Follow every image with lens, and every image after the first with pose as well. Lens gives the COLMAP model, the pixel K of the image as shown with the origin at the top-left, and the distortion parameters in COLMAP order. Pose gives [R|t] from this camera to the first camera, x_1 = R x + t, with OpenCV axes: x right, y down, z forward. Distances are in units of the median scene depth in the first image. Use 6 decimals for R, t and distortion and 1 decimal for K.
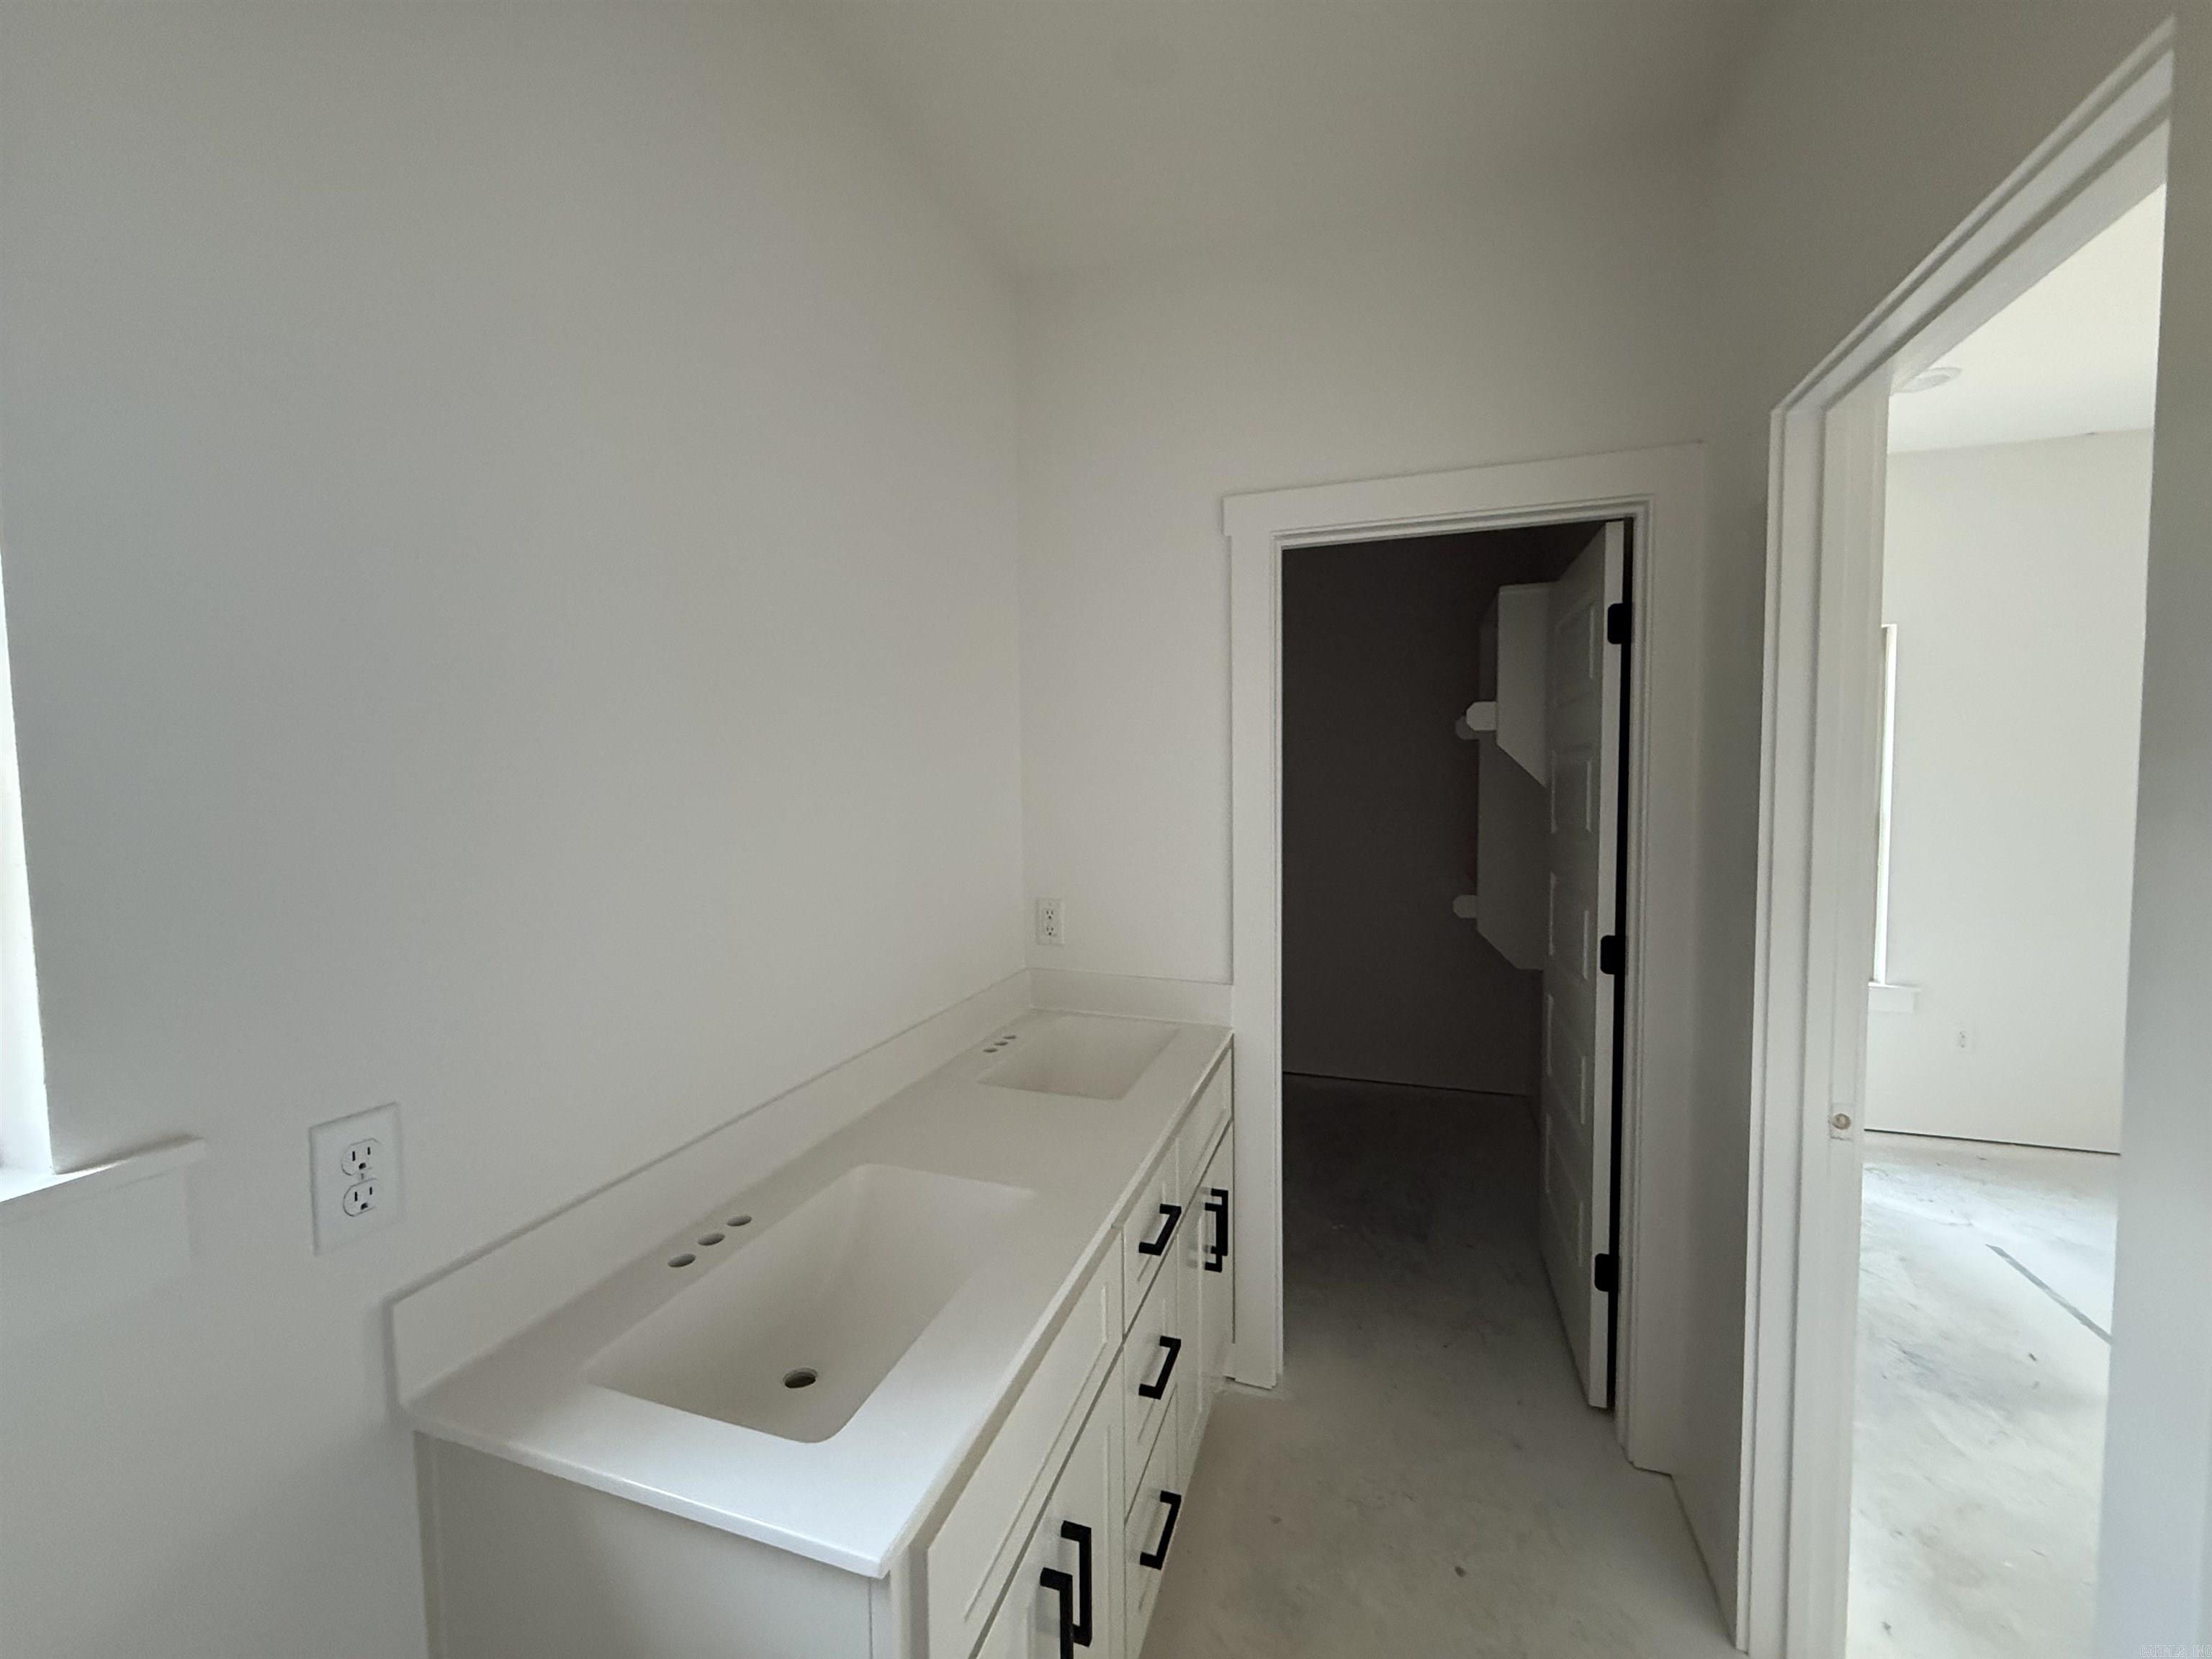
lens RADIAL K [[886.3, 0, 1098.9], [0, 886.3, 831.2], [0, 0, 1]] dist [0.001491, 0.000056]
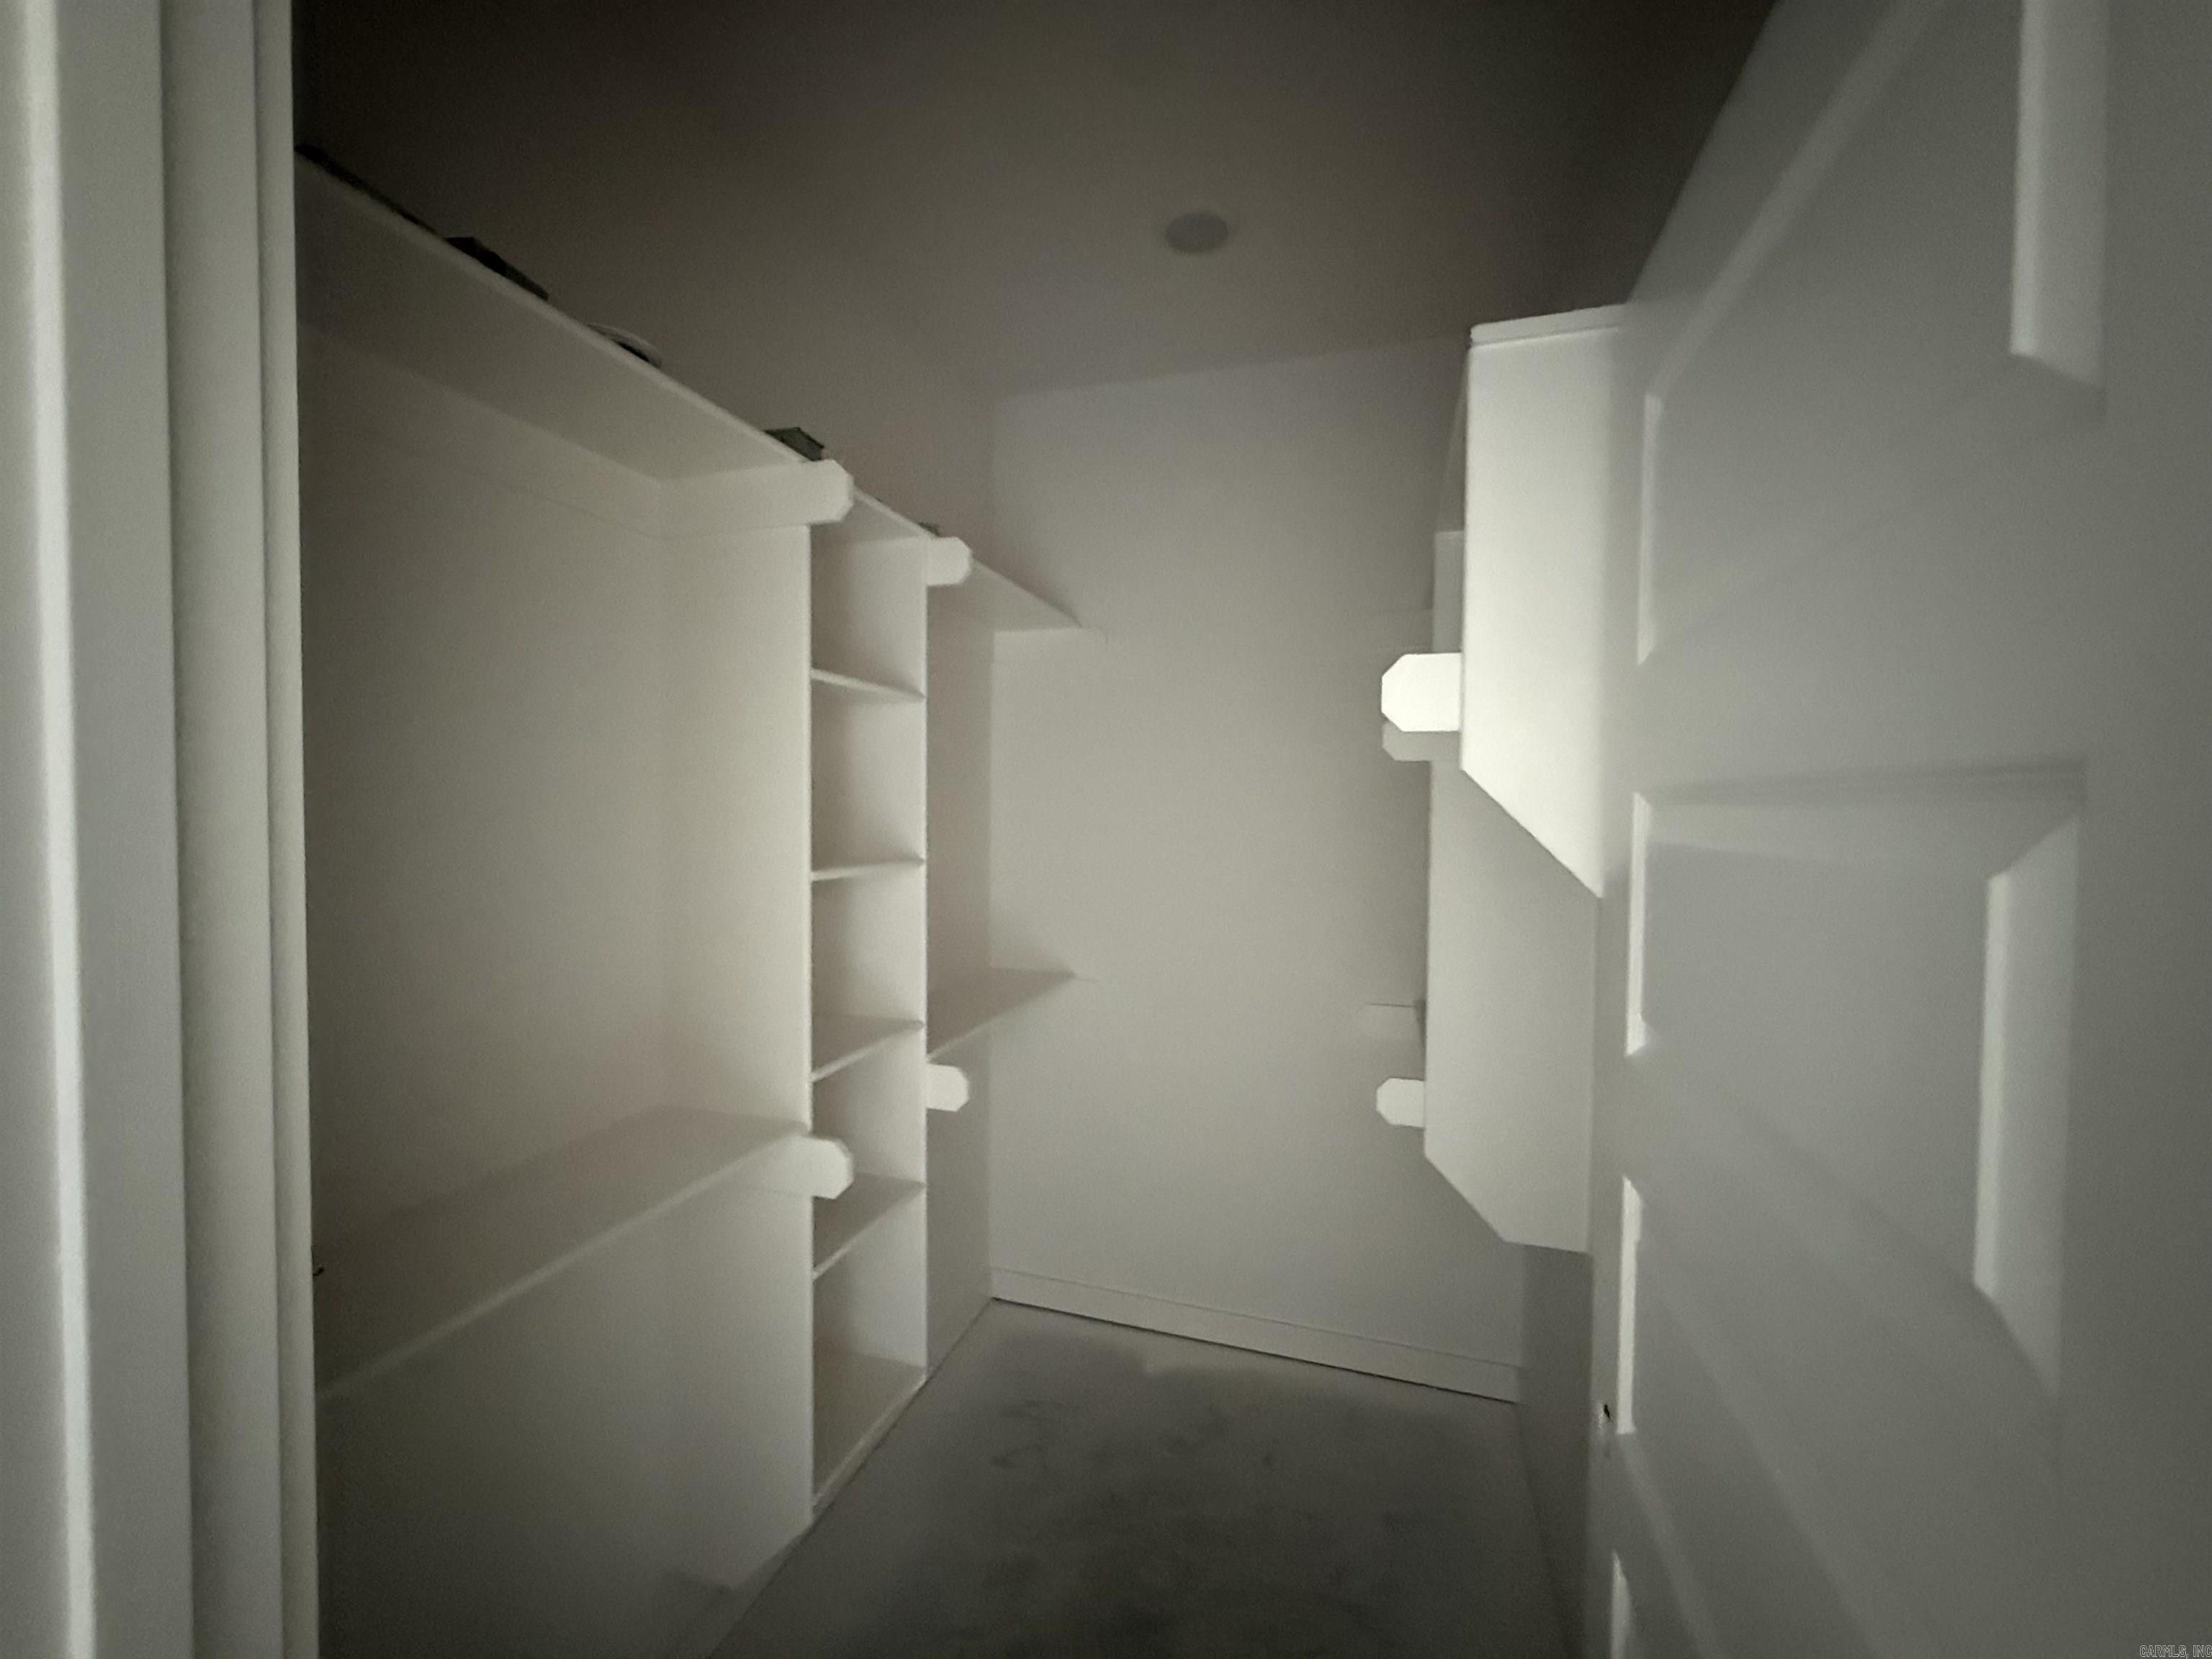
lens RADIAL K [[886.3, 0, 1098.9], [0, 886.3, 831.2], [0, 0, 1]] dist [0.001491, 0.000056]
pose [[0.999596, 0.020537, 0.019625, 0.264800], [-0.020036, 0.999476, -0.025432, -0.055193], [-0.020137, 0.025028, 0.999484, 0.578539]]
